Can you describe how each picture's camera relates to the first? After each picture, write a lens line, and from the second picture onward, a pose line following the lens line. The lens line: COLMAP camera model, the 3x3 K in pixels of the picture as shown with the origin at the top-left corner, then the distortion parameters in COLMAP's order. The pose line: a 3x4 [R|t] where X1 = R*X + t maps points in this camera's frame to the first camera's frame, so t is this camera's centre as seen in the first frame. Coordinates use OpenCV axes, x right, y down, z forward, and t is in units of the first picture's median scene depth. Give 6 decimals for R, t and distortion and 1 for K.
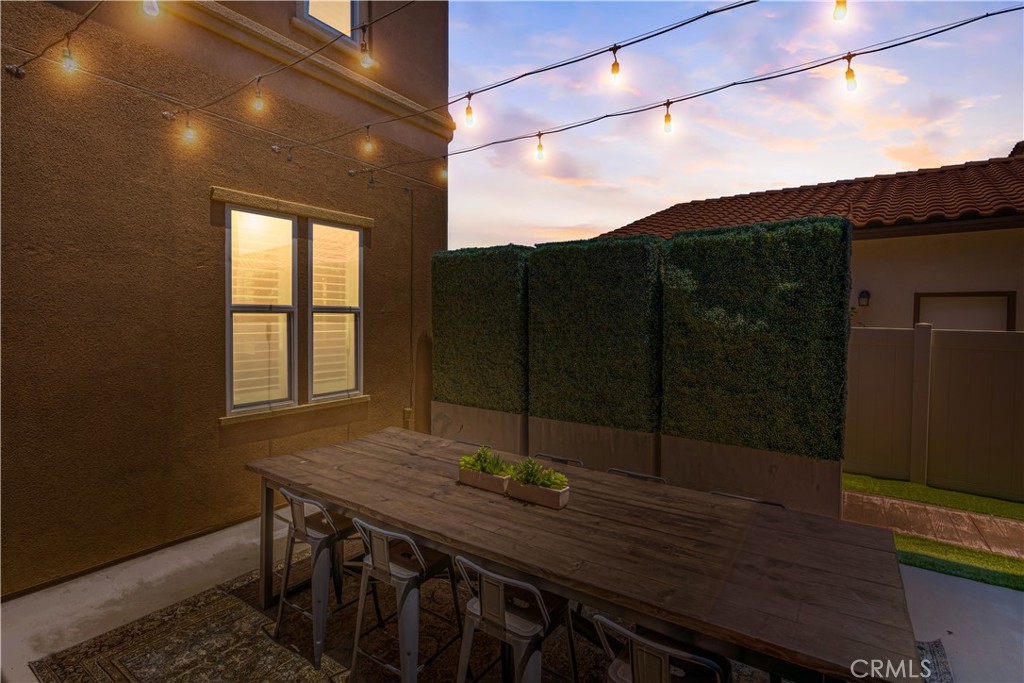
lens RADIAL K [[490.4, 0, 517.2], [0, 490.4, 343.7], [0, 0, 1]] dist [-0.002482, 0.000313]
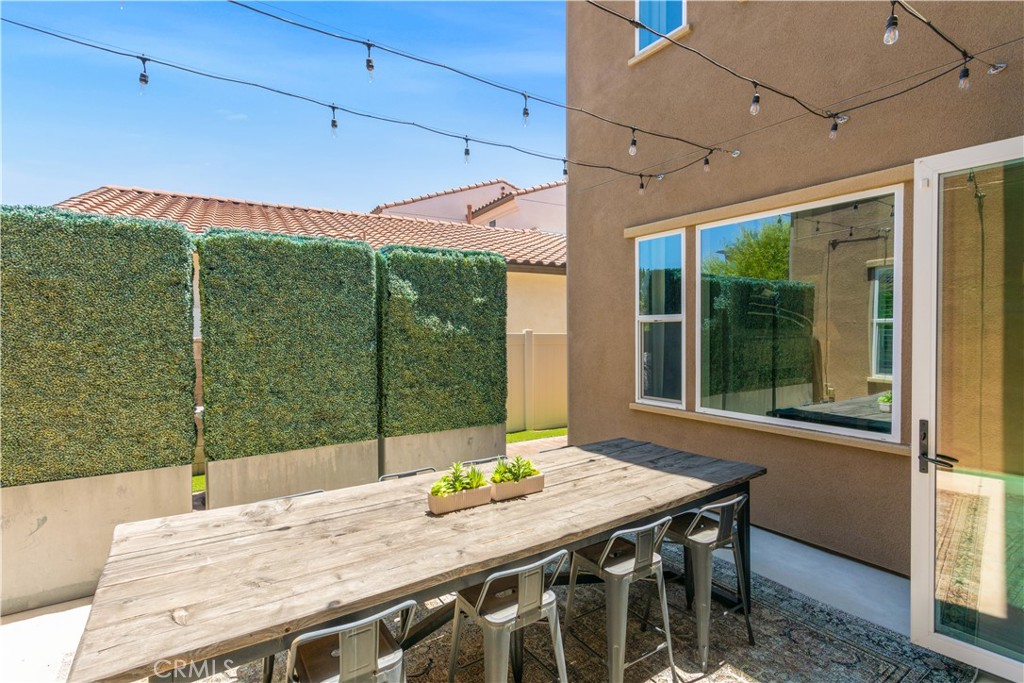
lens RADIAL K [[490.4, 0, 517.2], [0, 490.4, 343.7], [0, 0, 1]] dist [-0.002482, 0.000313]
pose [[0.364195, -0.039334, 0.930492, -0.629281], [0.061691, 0.997932, 0.018038, -0.016060], [-0.929277, 0.050834, 0.365868, 0.399691]]
